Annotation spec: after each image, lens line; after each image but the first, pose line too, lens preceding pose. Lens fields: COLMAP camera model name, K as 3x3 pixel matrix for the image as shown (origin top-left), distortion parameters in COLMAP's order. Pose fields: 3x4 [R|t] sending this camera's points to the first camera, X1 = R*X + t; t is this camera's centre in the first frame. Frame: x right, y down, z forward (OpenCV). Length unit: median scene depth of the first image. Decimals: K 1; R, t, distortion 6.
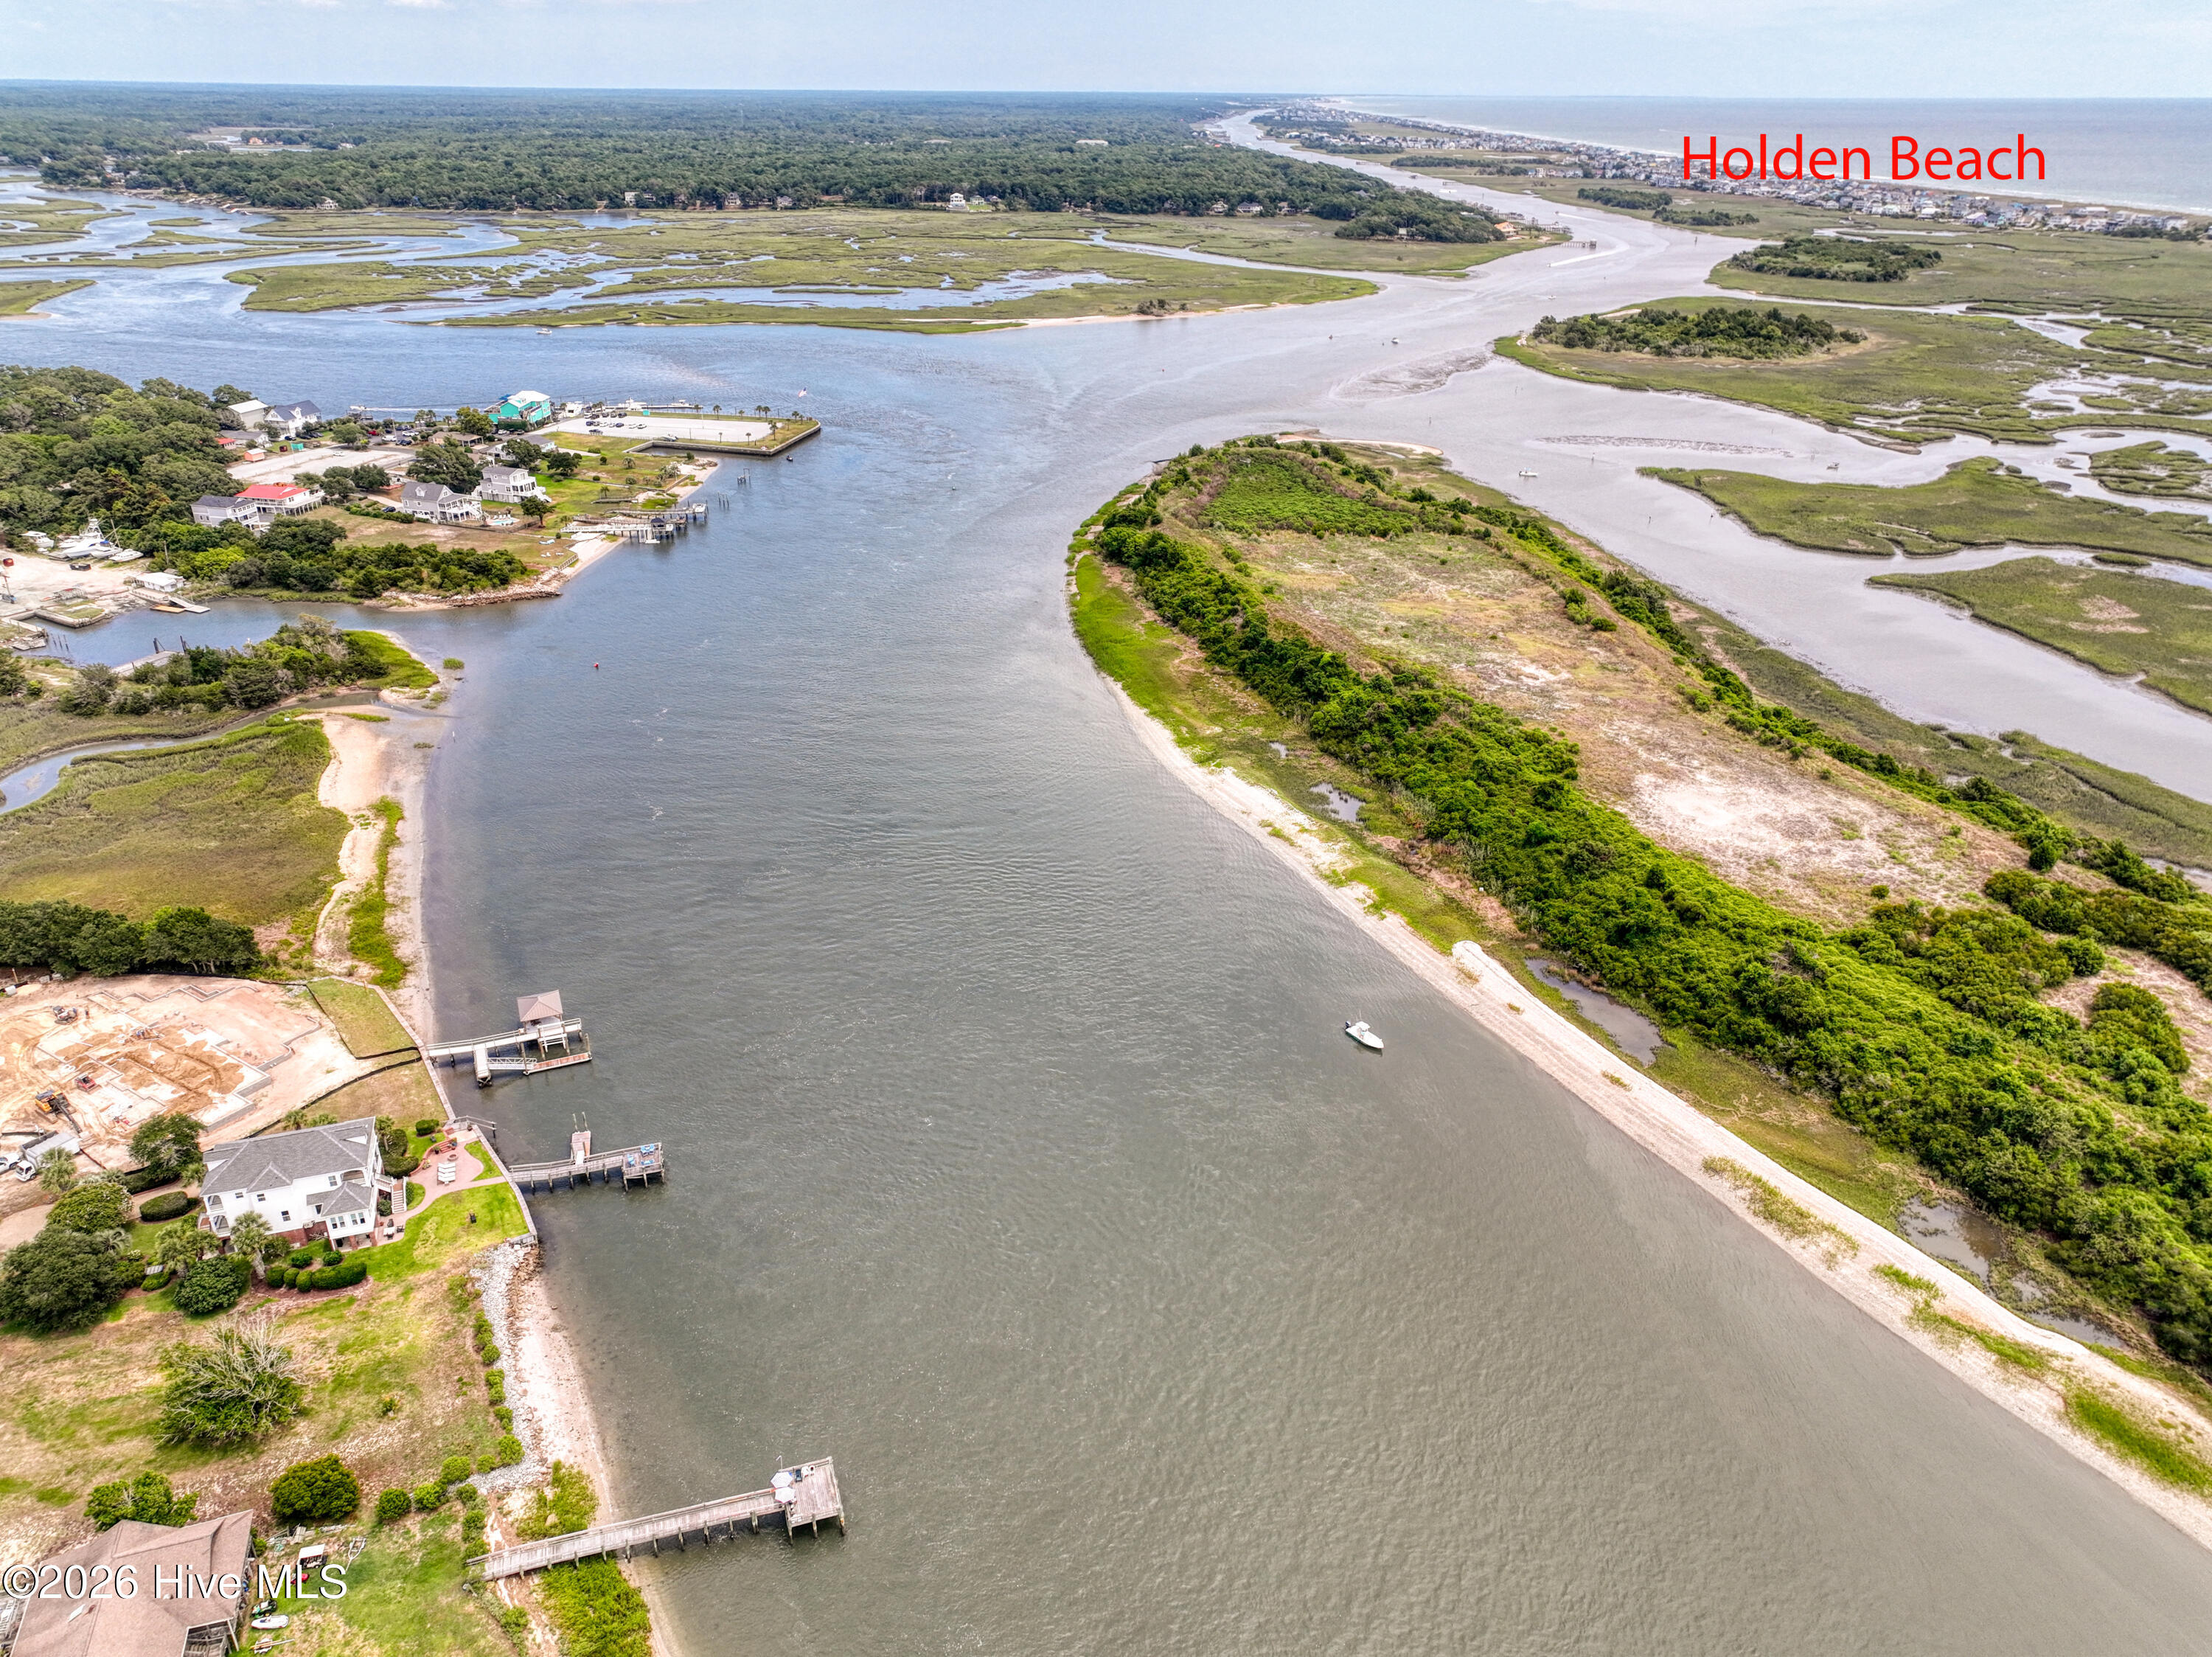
lens RADIAL K [[1567.0, 0, 1106.0], [0, 1567.0, 828.5], [0, 0, 1]] dist [-0.005550, 0.029412]
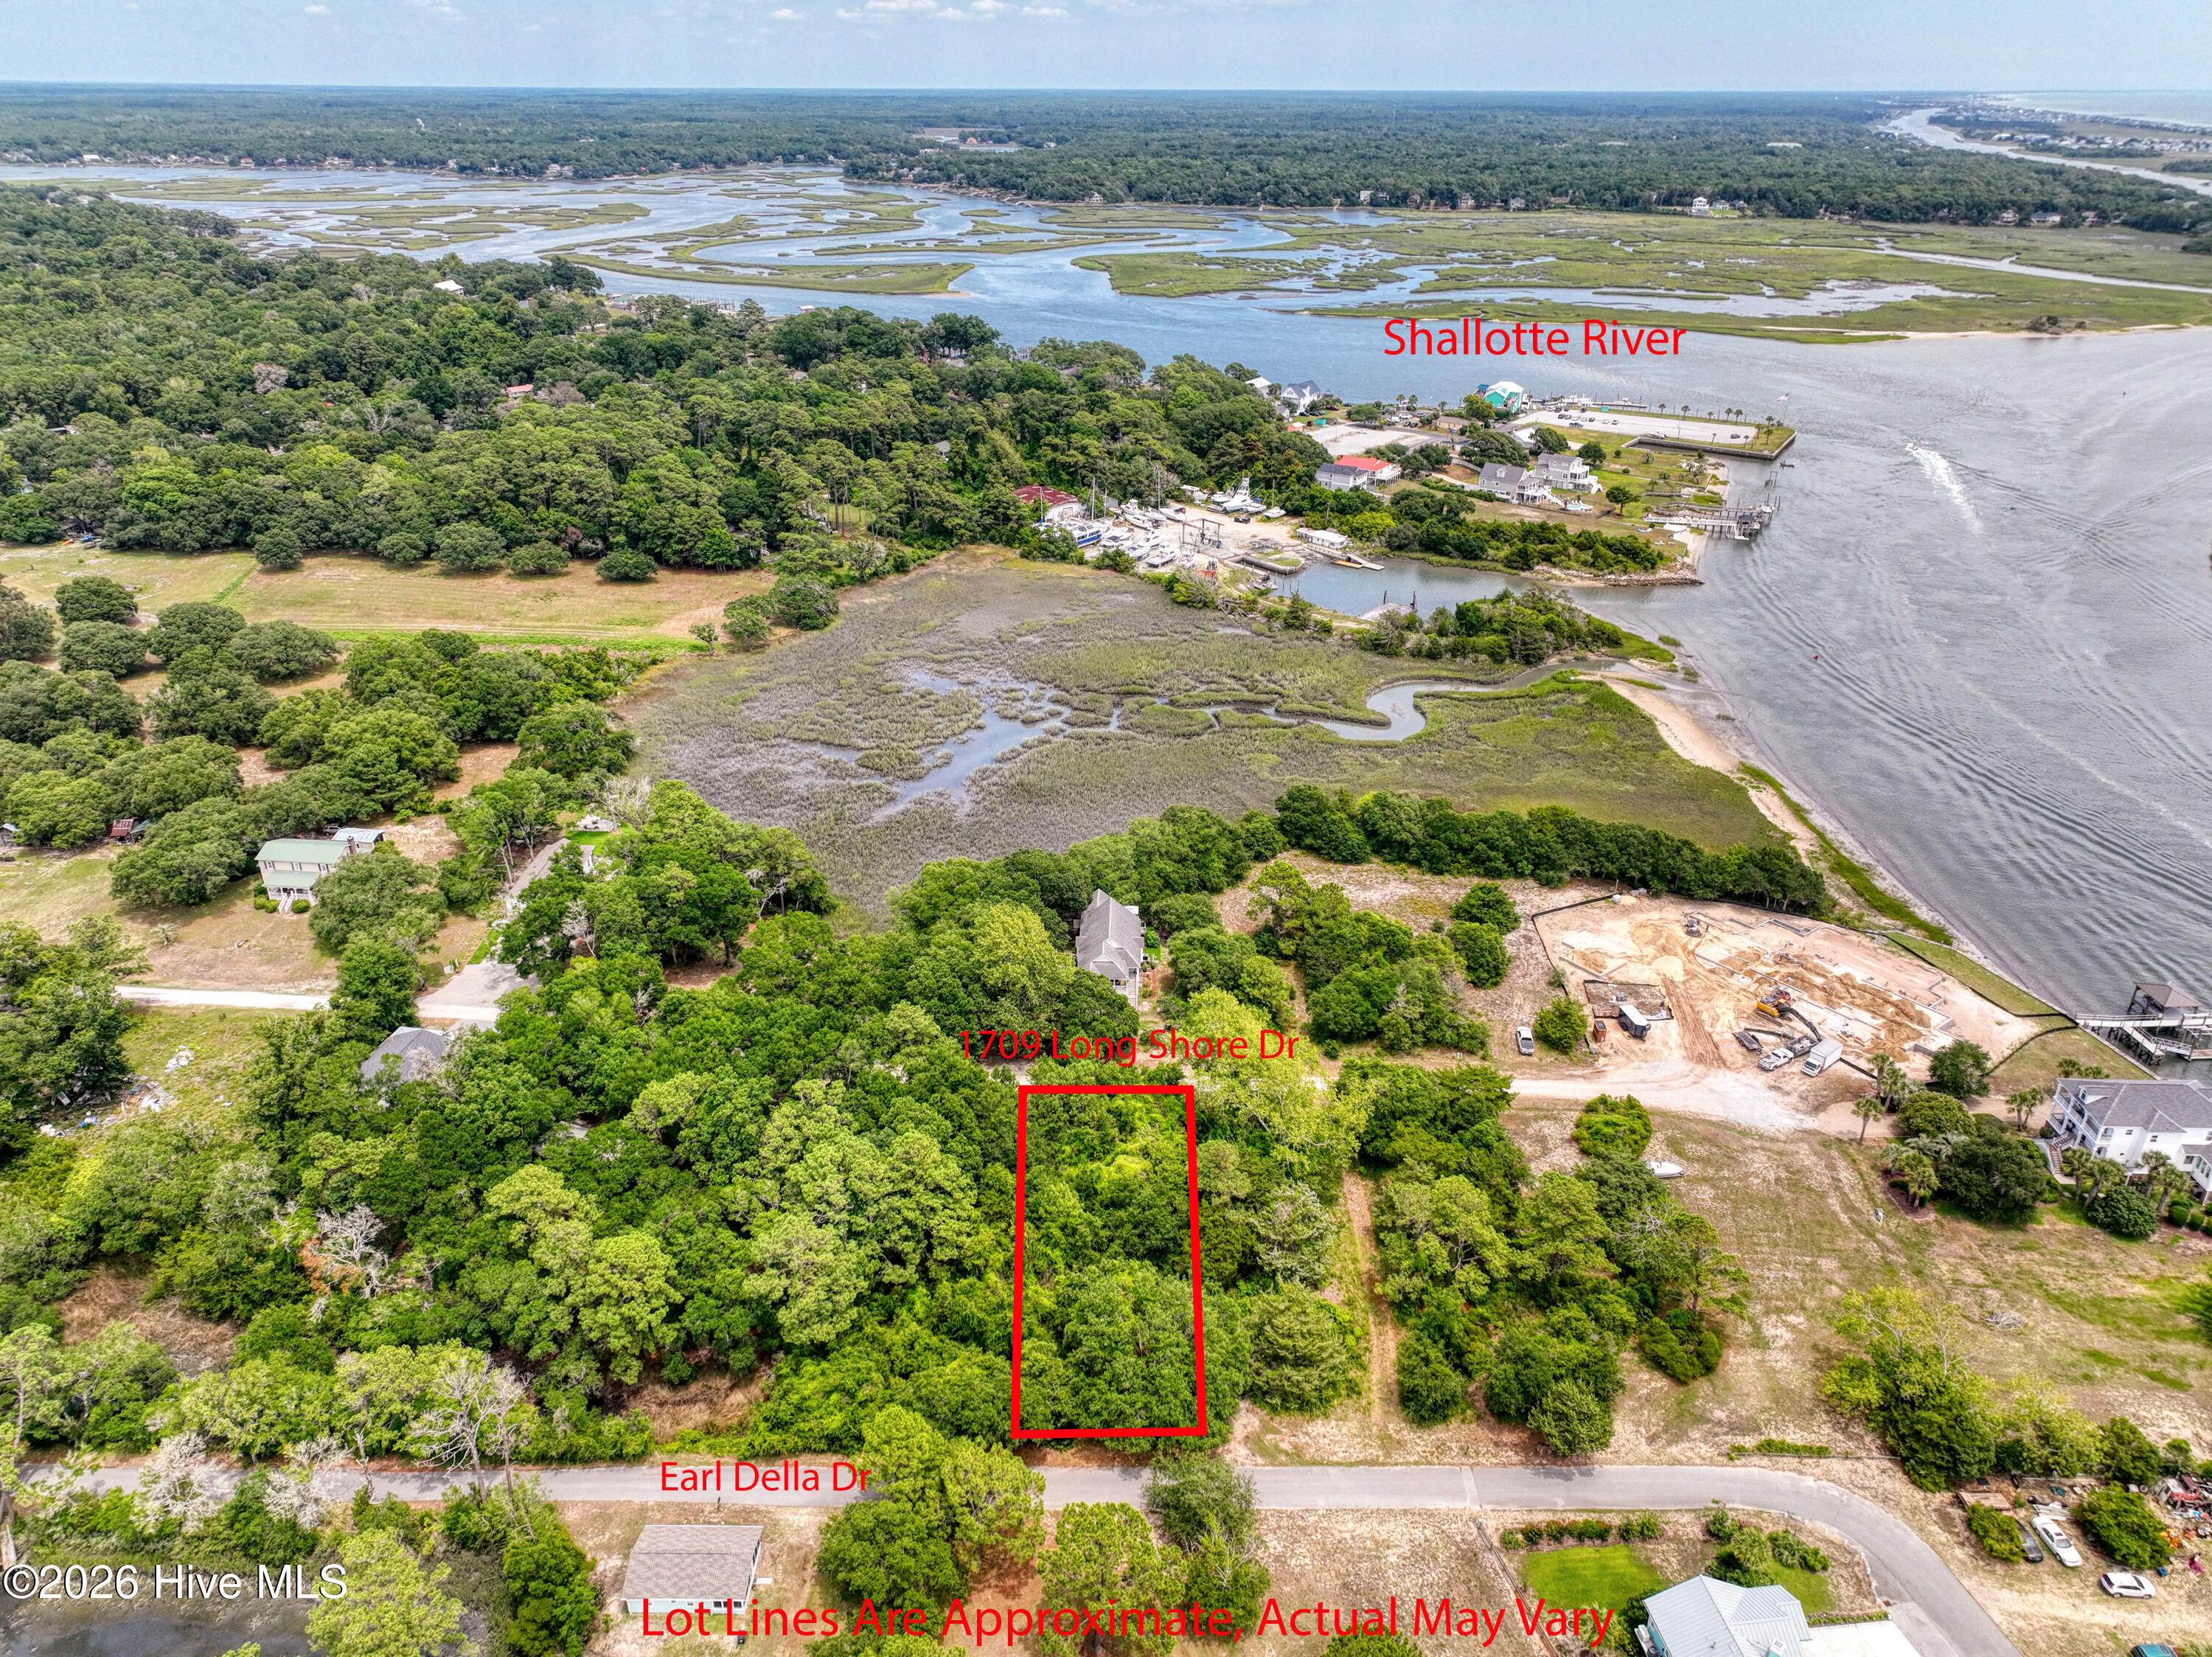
lens RADIAL K [[1567.0, 0, 1106.0], [0, 1567.0, 828.5], [0, 0, 1]] dist [-0.005550, 0.029412]
pose [[0.944044, 0.139718, -0.298762, -0.279519], [-0.139819, 0.989951, 0.021150, 0.031601], [0.298715, 0.021806, 0.954093, -0.070959]]
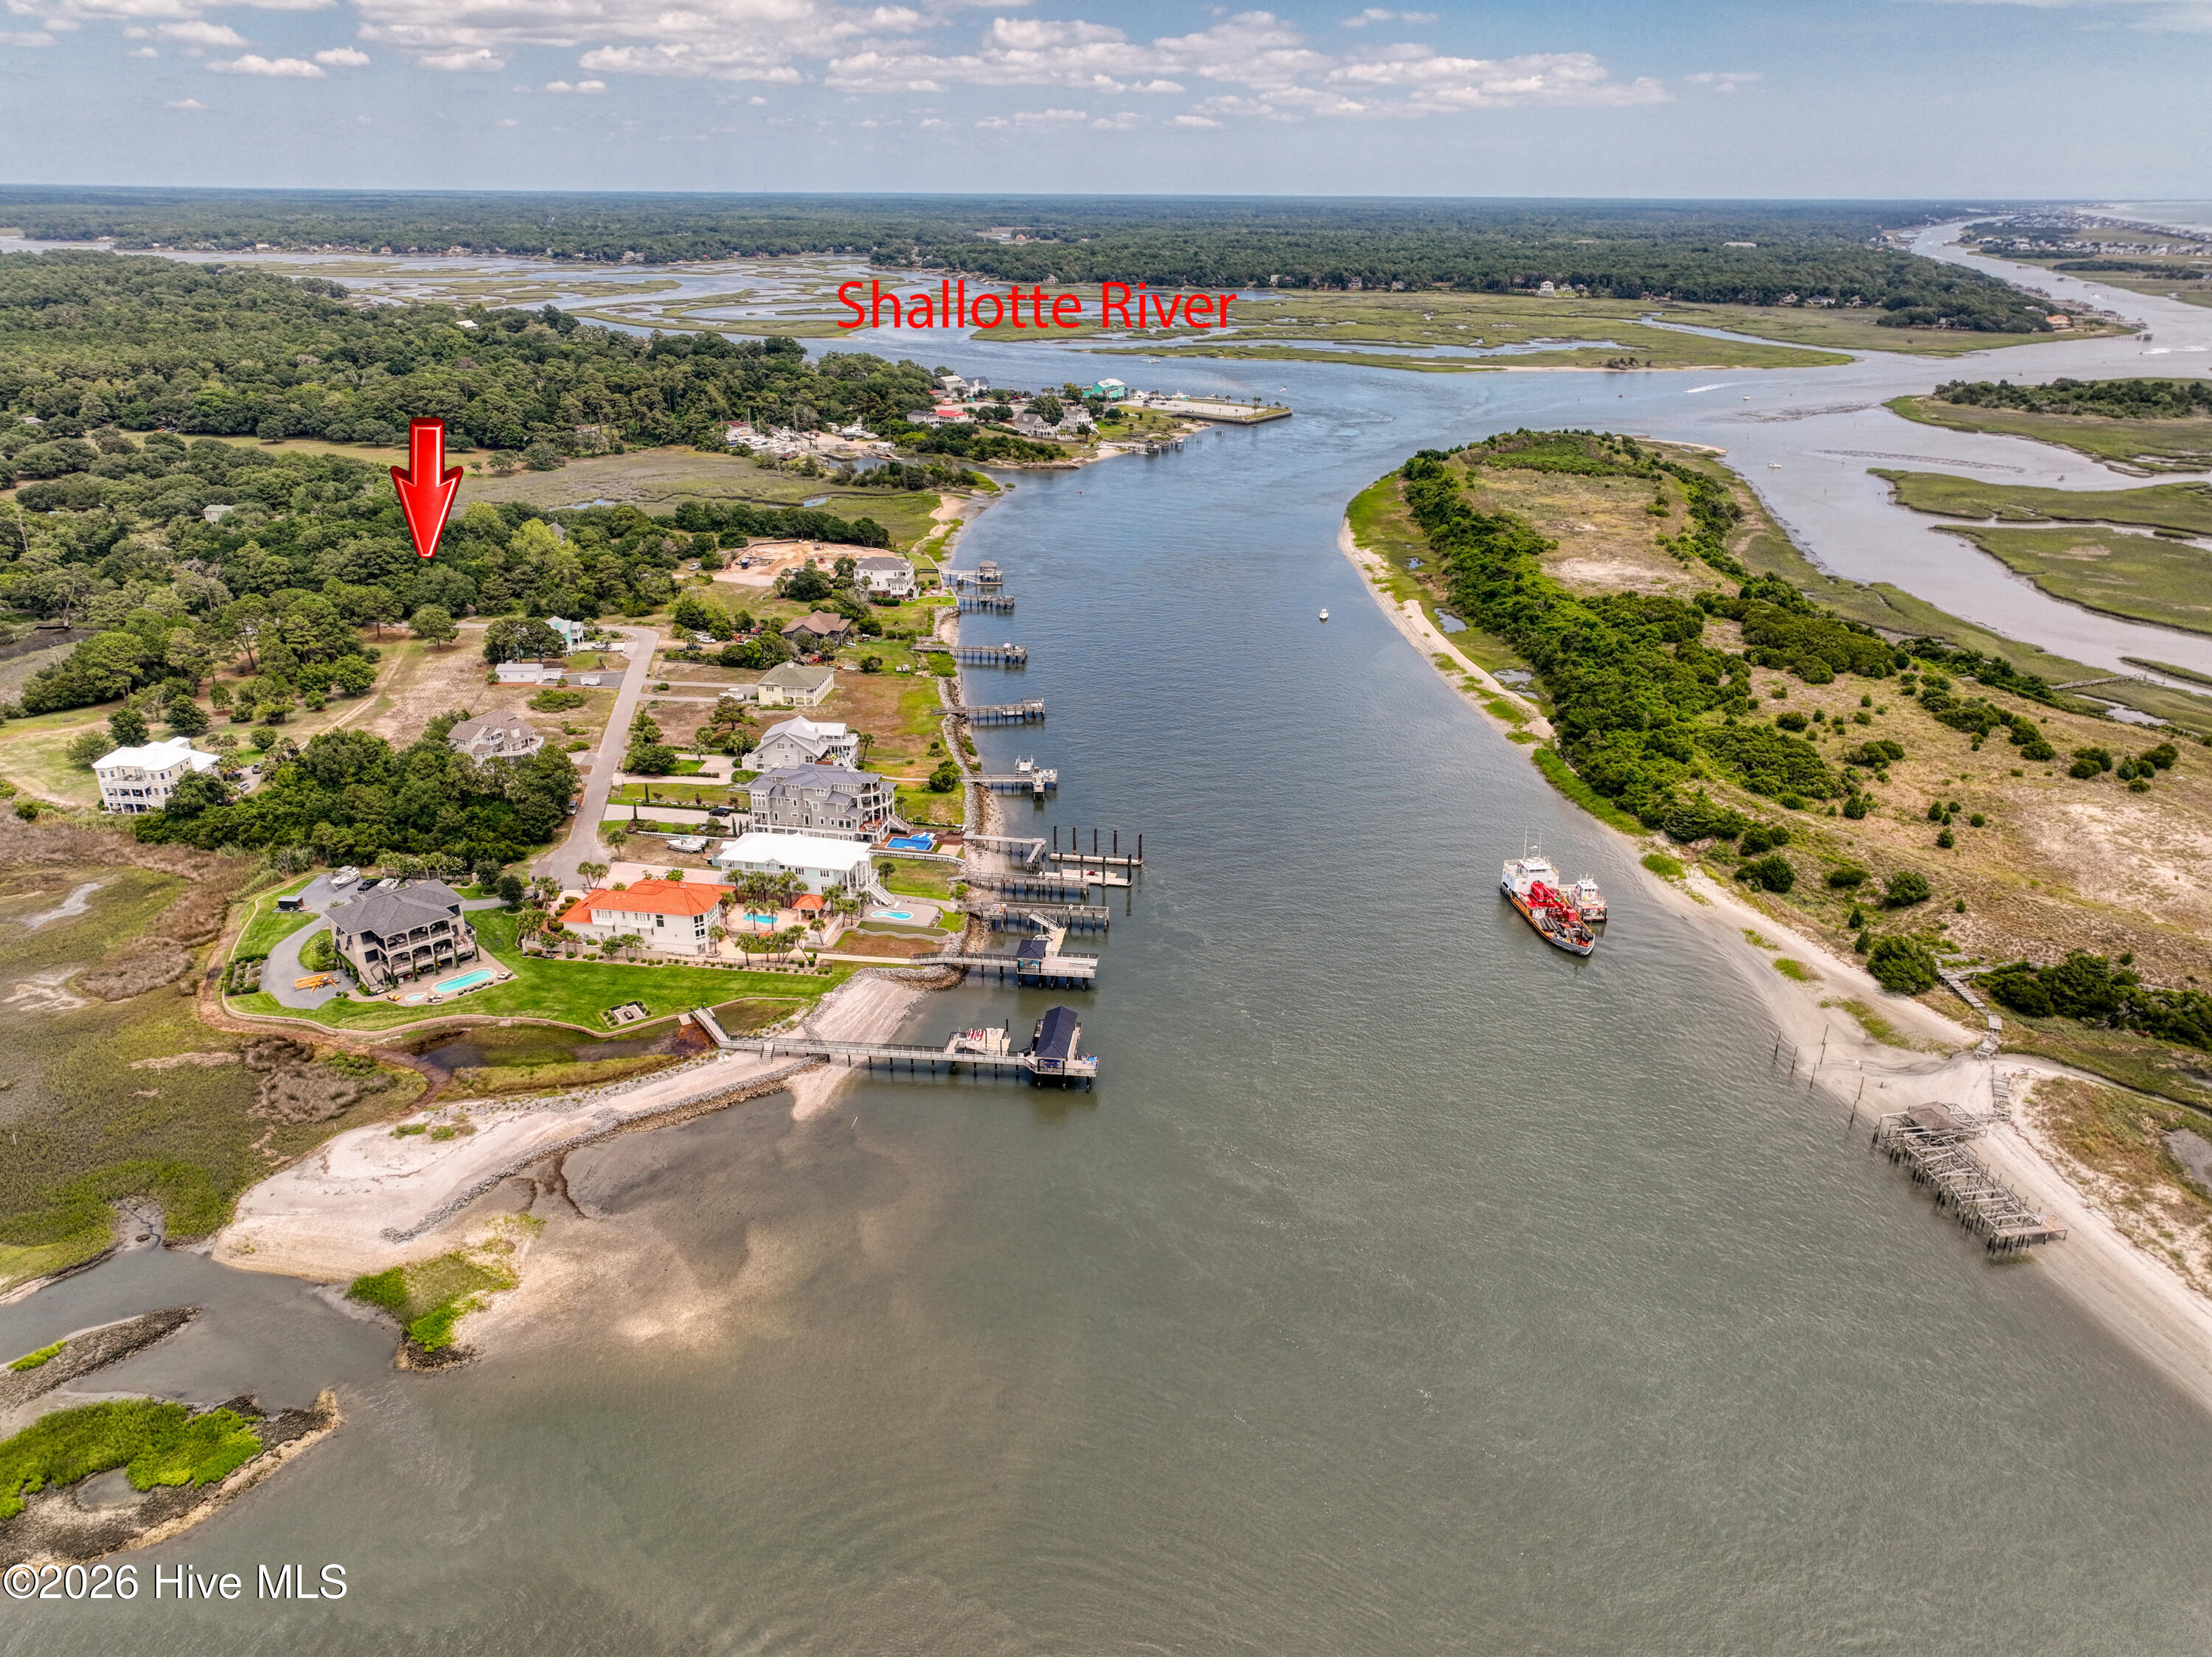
lens RADIAL K [[1567.0, 0, 1106.0], [0, 1567.0, 828.5], [0, 0, 1]] dist [-0.005550, 0.029412]
pose [[0.914467, 0.153689, -0.374340, 0.284041], [-0.174951, 0.984302, -0.023269, 0.202825], [0.364887, 0.086770, 0.927000, -0.412851]]
